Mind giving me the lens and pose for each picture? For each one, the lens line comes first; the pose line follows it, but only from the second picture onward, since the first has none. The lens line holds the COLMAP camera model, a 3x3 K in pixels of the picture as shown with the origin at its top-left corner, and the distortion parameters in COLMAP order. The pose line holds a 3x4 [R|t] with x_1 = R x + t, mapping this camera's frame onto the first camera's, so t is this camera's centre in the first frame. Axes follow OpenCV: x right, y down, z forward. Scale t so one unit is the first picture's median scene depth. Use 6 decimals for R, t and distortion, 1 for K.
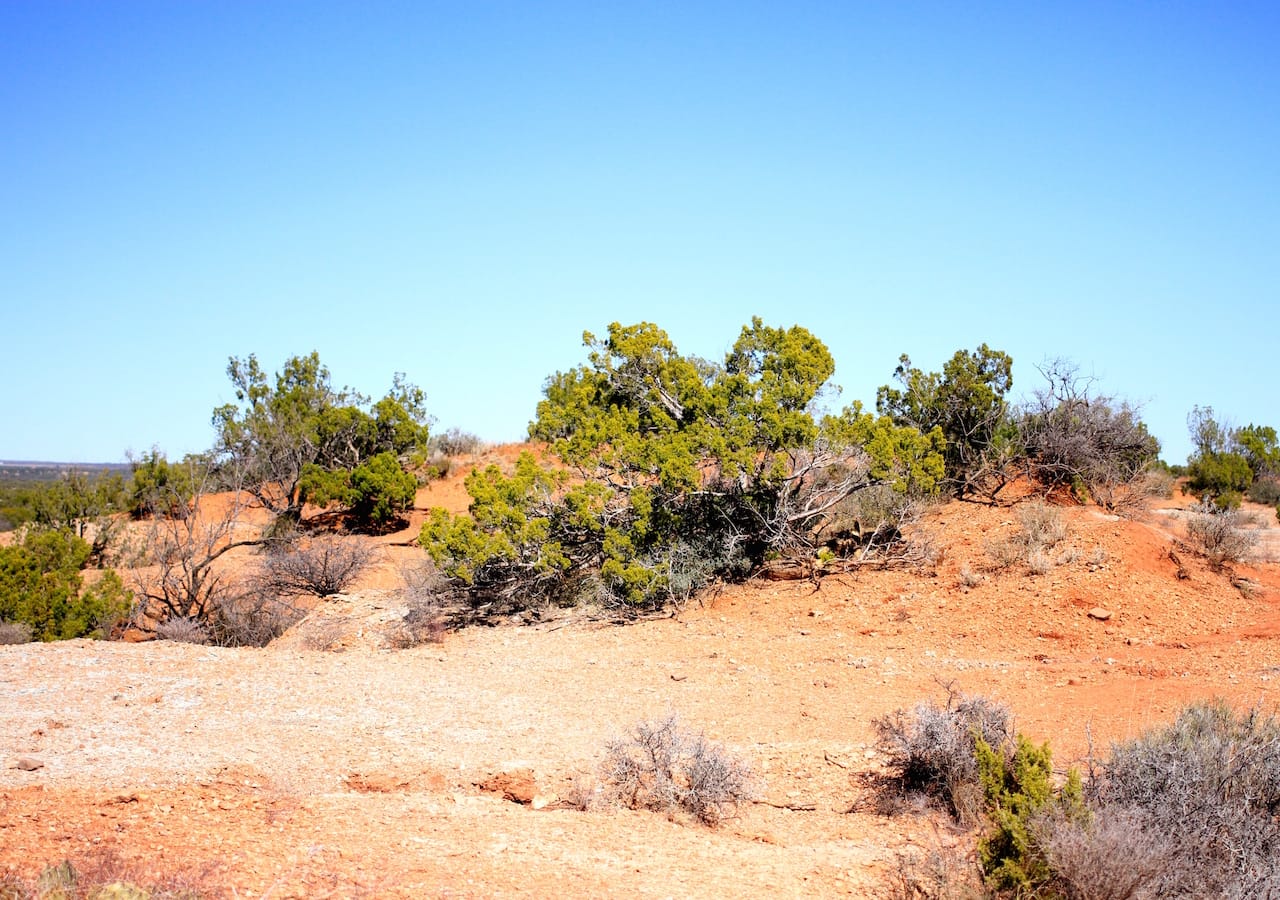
lens RADIAL K [[2610.7, 0, 640.7], [0, 2610.7, 451.4], [0, 0, 1]] dist [0.038820, 0.000000]
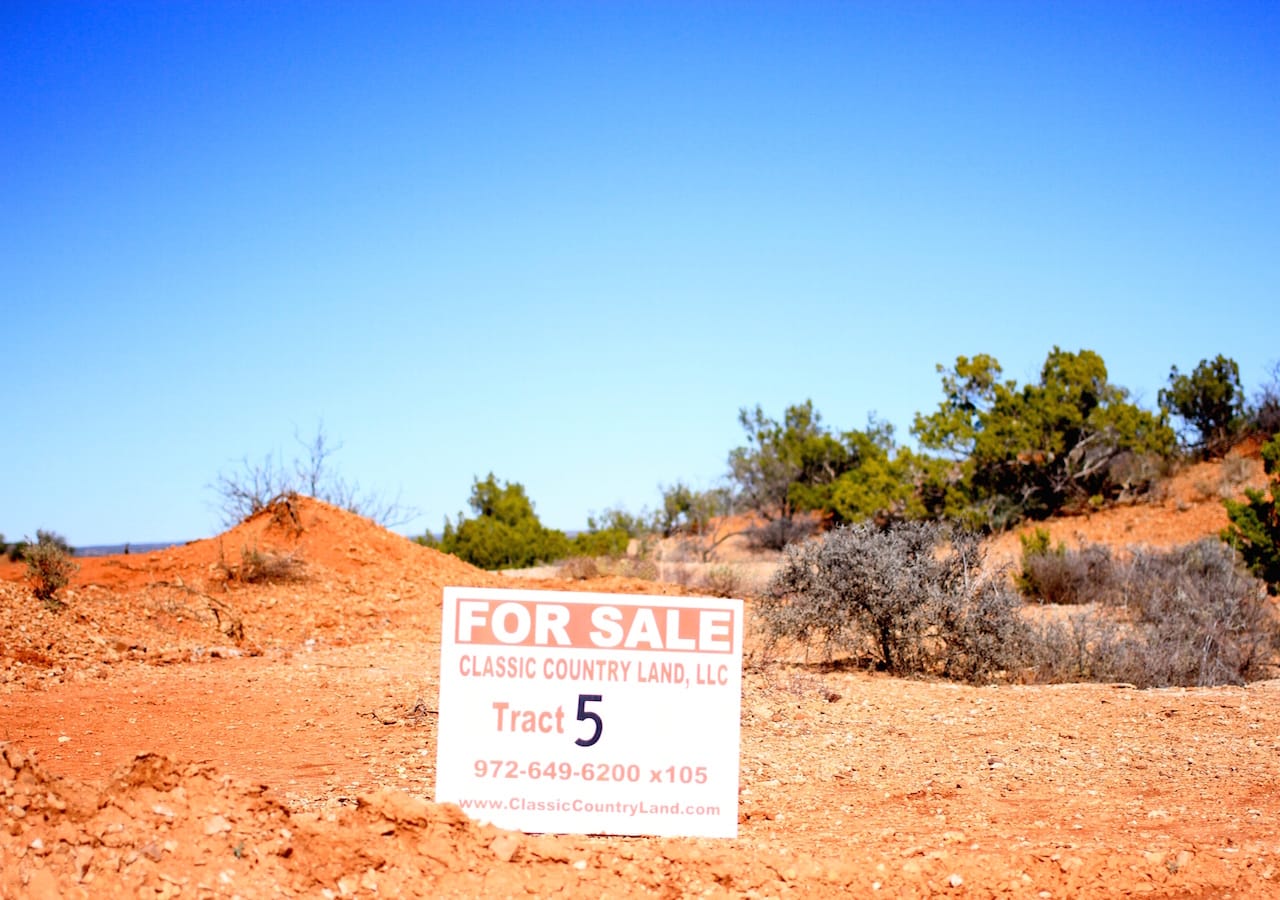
lens RADIAL K [[2610.7, 0, 639.9], [0, 2610.7, 450.2], [0, 0, 1]] dist [0.038820, 0.000000]
pose [[0.977267, -0.056747, -0.204277, 0.109057], [0.052388, 0.998270, -0.026686, 0.033786], [0.205438, 0.015377, 0.978549, -0.483093]]
